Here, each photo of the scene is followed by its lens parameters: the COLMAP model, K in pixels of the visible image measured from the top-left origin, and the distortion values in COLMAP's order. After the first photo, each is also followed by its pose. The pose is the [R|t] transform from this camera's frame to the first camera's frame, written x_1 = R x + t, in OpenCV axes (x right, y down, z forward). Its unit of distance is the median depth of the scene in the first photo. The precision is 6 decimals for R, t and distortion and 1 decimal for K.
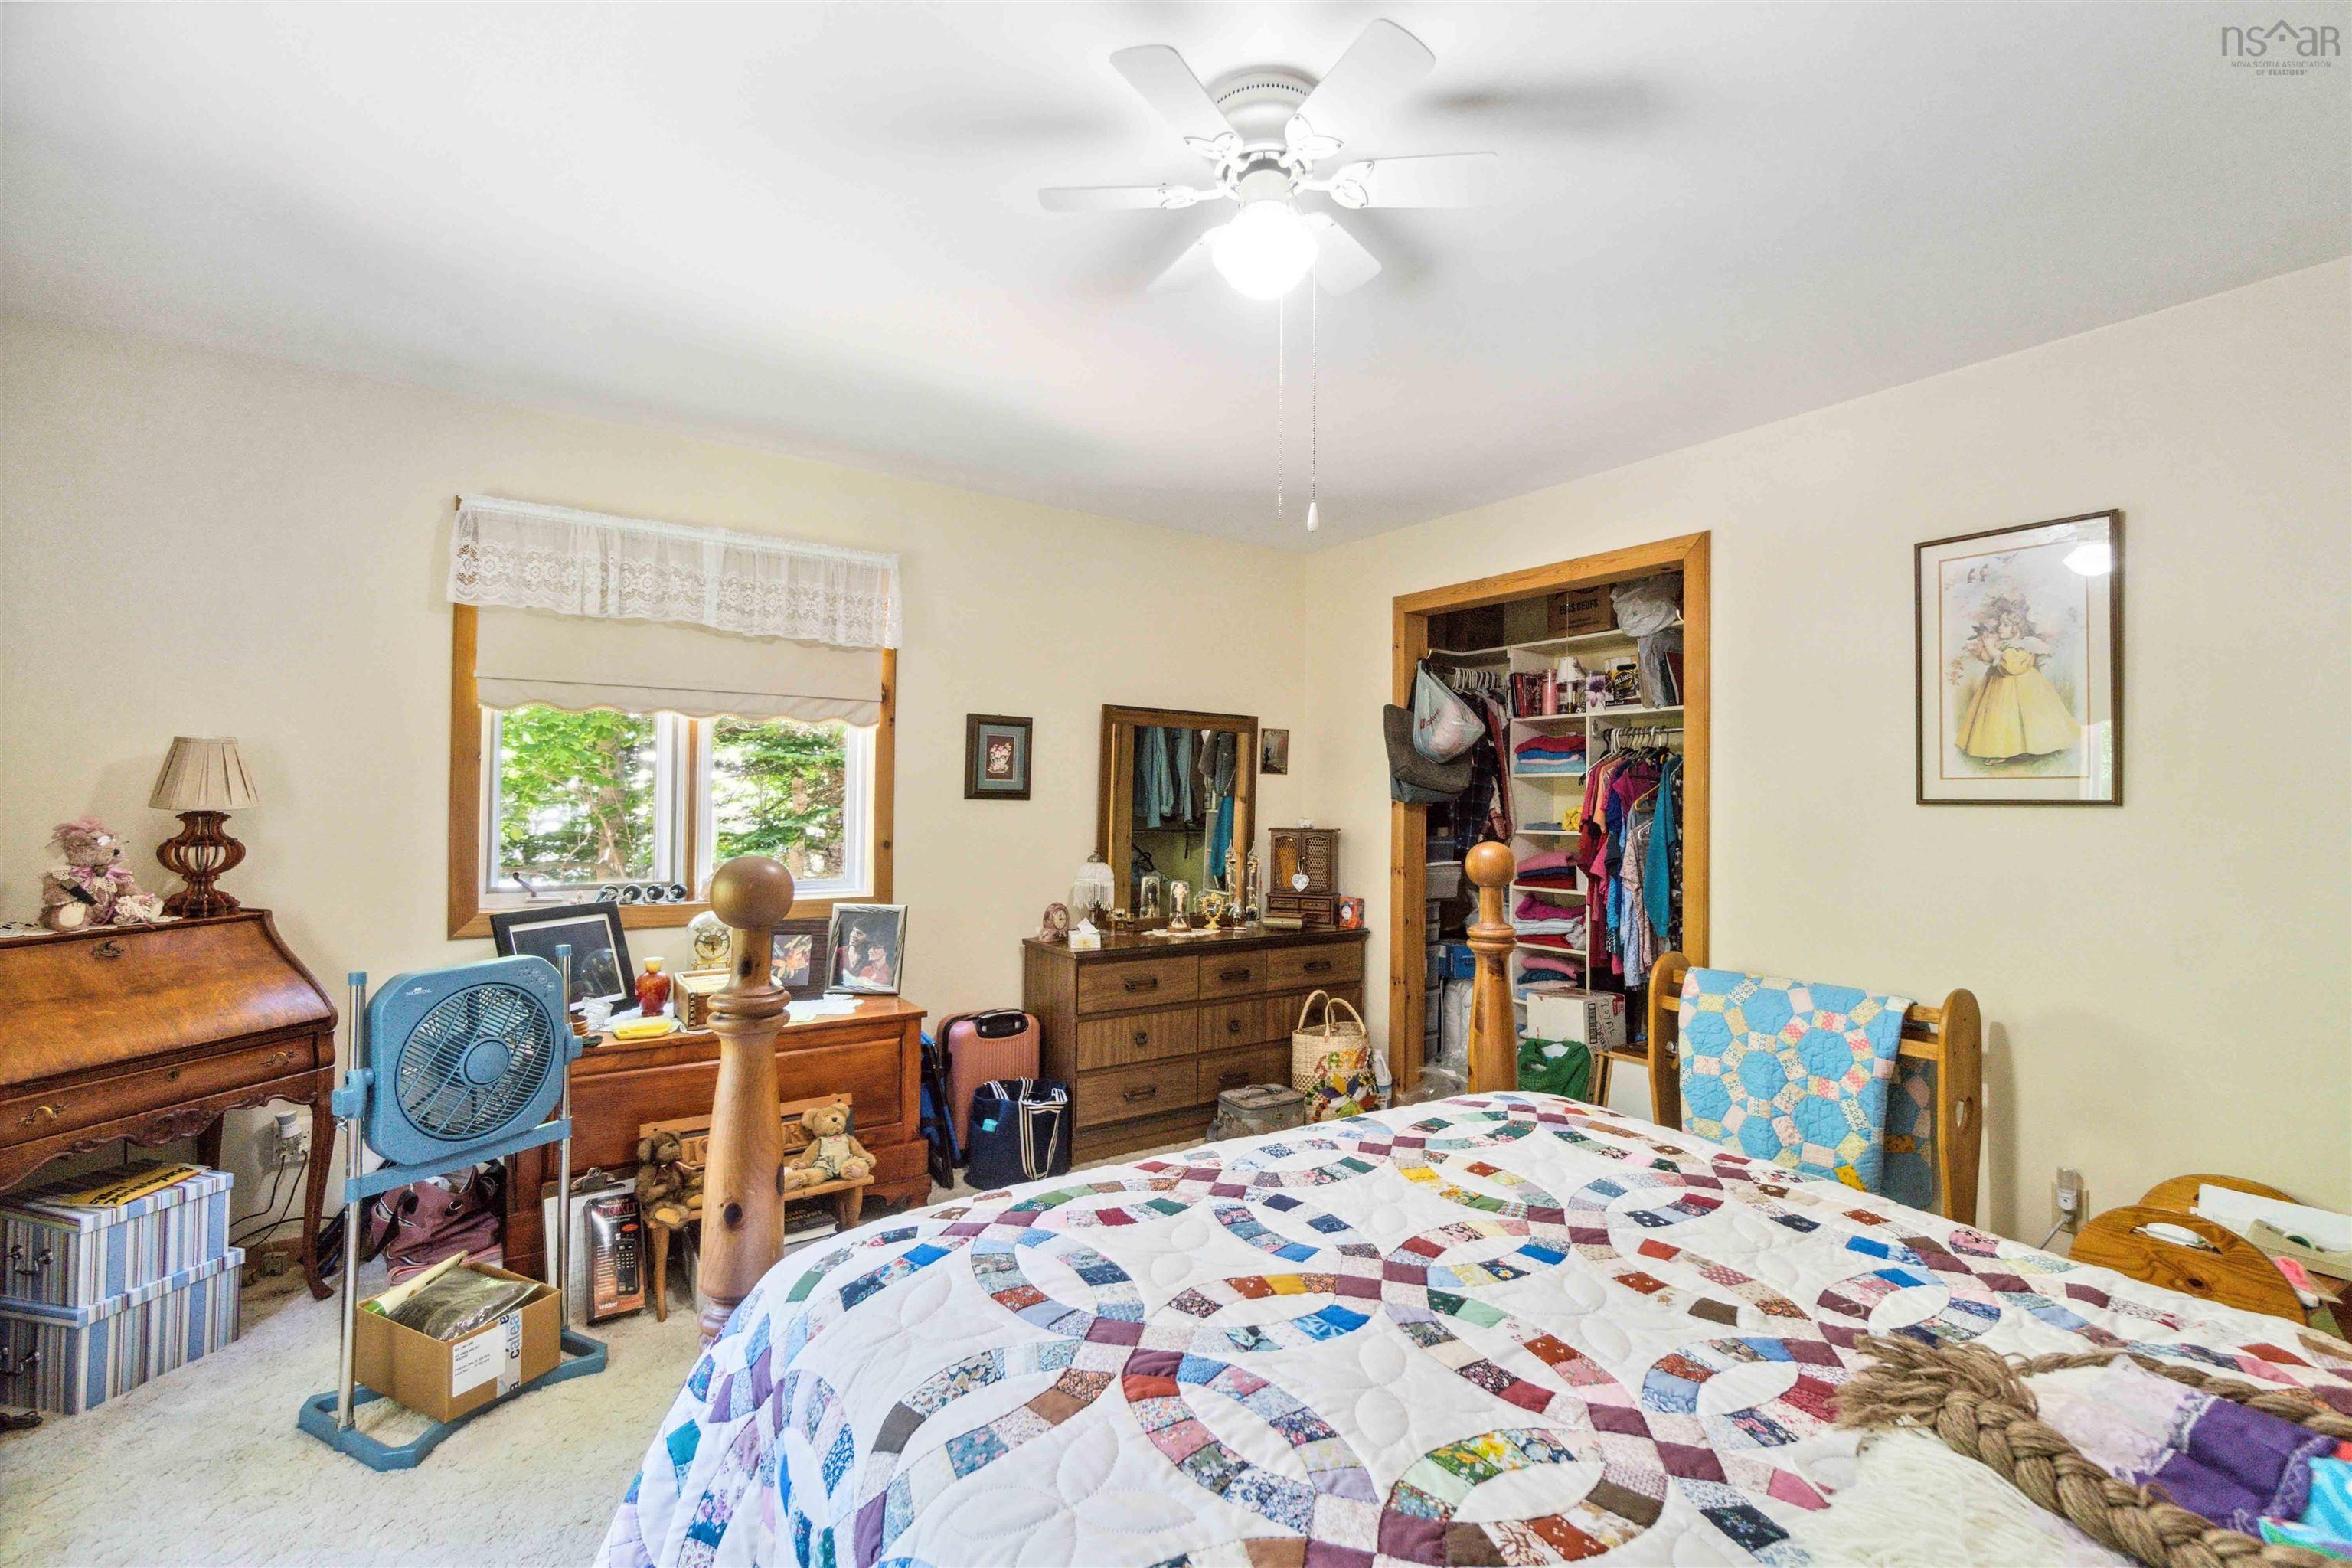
lens RADIAL K [[1041.7, 0, 1191.6], [0, 1041.7, 786.8], [0, 0, 1]] dist [-0.000918, 0.001181]
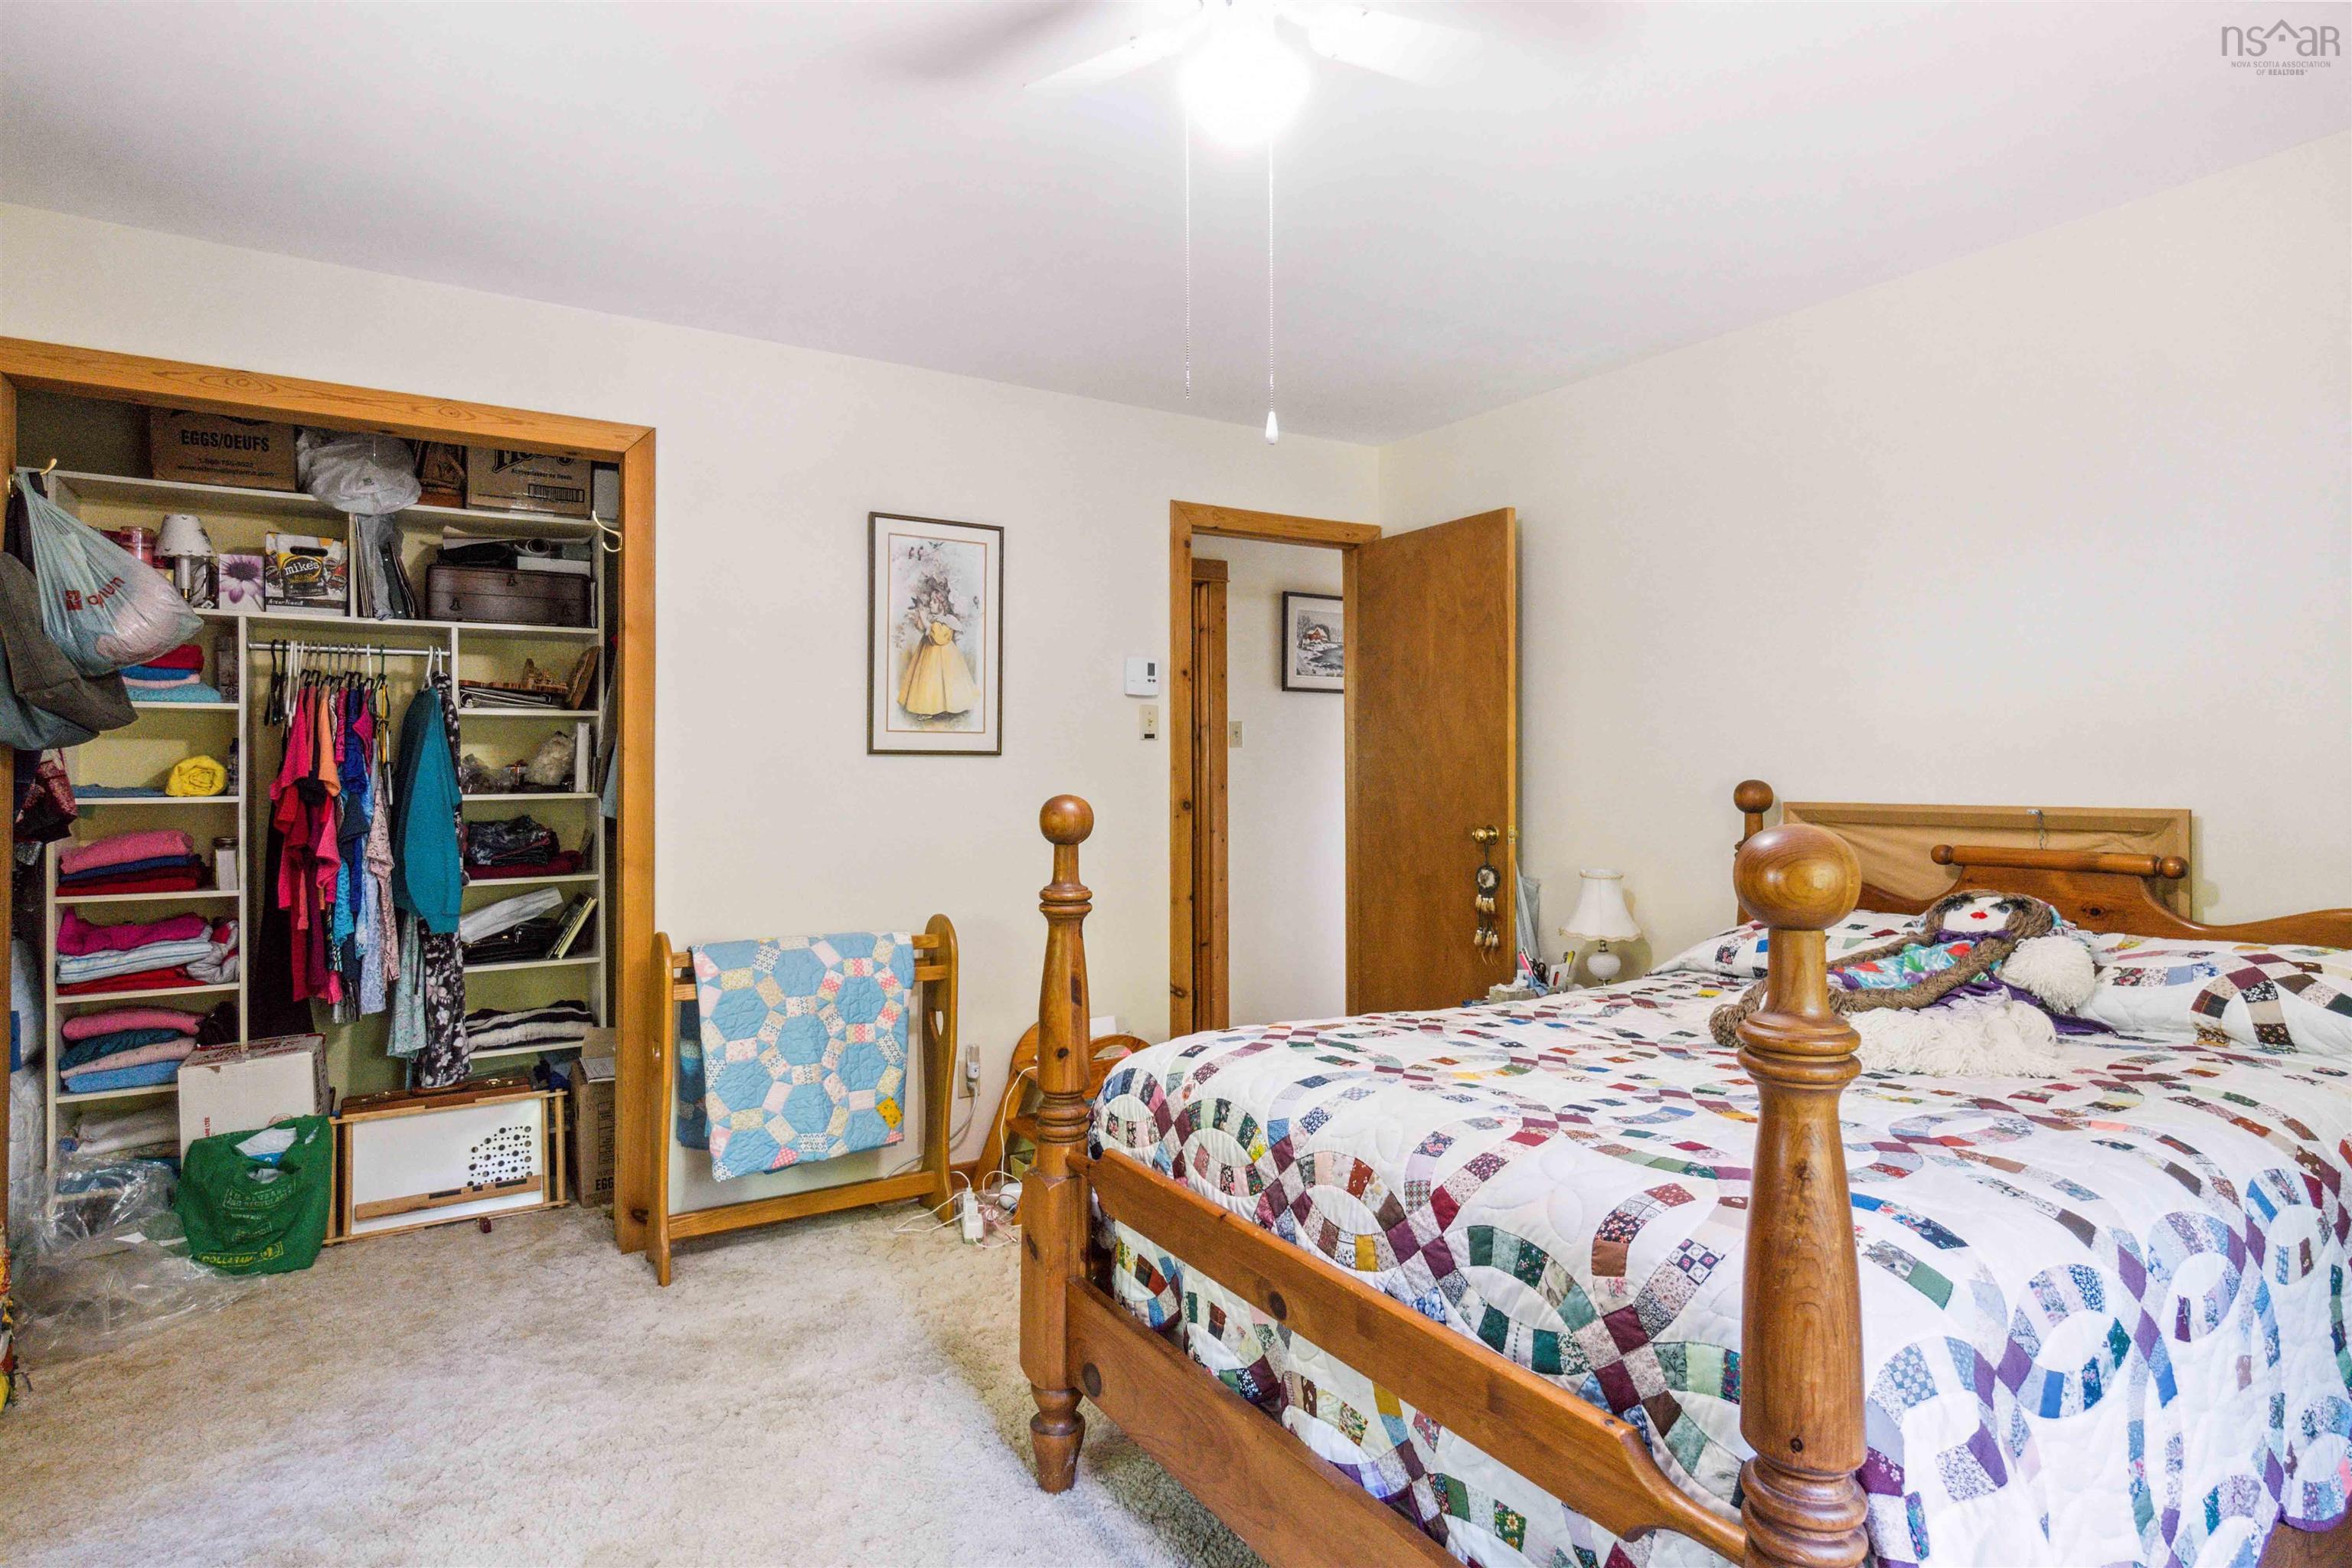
lens RADIAL K [[1232.9, 0, 1190.0], [0, 1232.9, 763.7], [0, 0, 1]] dist [0.001423, 0.000981]
pose [[0.044931, -0.007150, 0.998964, -0.593014], [-0.016794, 0.999828, 0.007912, 0.011473], [-0.998849, -0.017132, 0.044803, 0.644491]]
